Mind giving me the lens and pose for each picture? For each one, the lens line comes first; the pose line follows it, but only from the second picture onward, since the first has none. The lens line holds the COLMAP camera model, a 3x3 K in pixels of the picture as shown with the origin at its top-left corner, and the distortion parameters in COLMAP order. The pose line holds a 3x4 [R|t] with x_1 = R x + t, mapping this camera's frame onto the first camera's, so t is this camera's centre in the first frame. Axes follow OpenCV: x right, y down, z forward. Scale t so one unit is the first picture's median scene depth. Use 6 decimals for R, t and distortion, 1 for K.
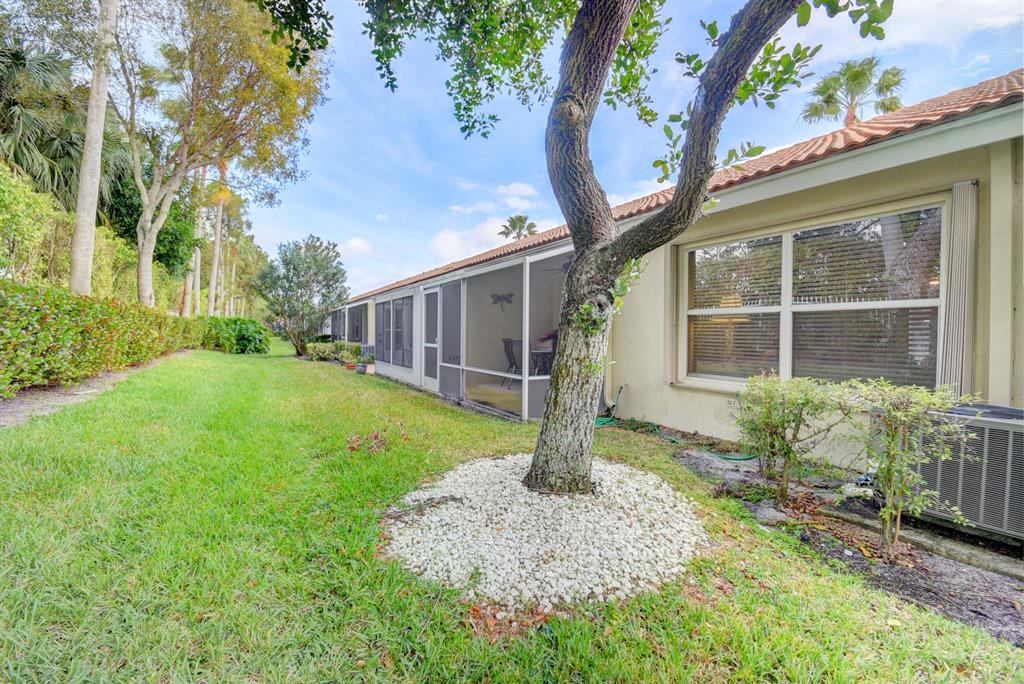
lens RADIAL K [[447.1, 0, 503.0], [0, 447.1, 339.2], [0, 0, 1]] dist [0.011531, -0.013698]
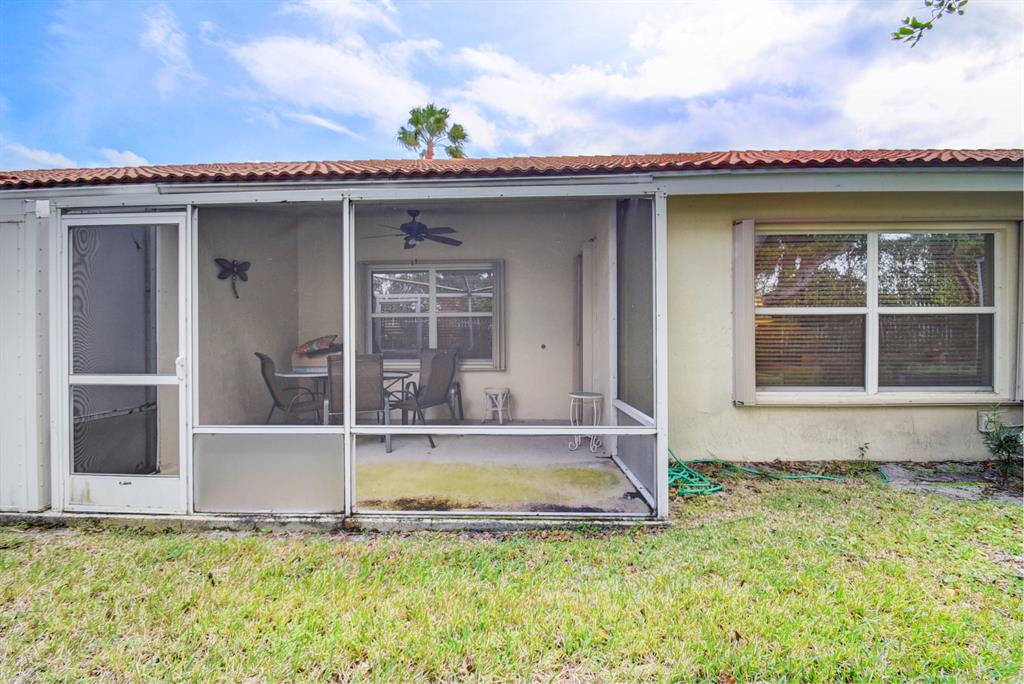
lens RADIAL K [[447.1, 0, 503.0], [0, 447.1, 339.2], [0, 0, 1]] dist [0.011531, -0.013698]
pose [[0.523691, -0.010751, 0.851840, -0.352634], [0.020758, 0.999785, -0.000143, -0.013629], [-0.851655, 0.017757, 0.523801, 0.682666]]
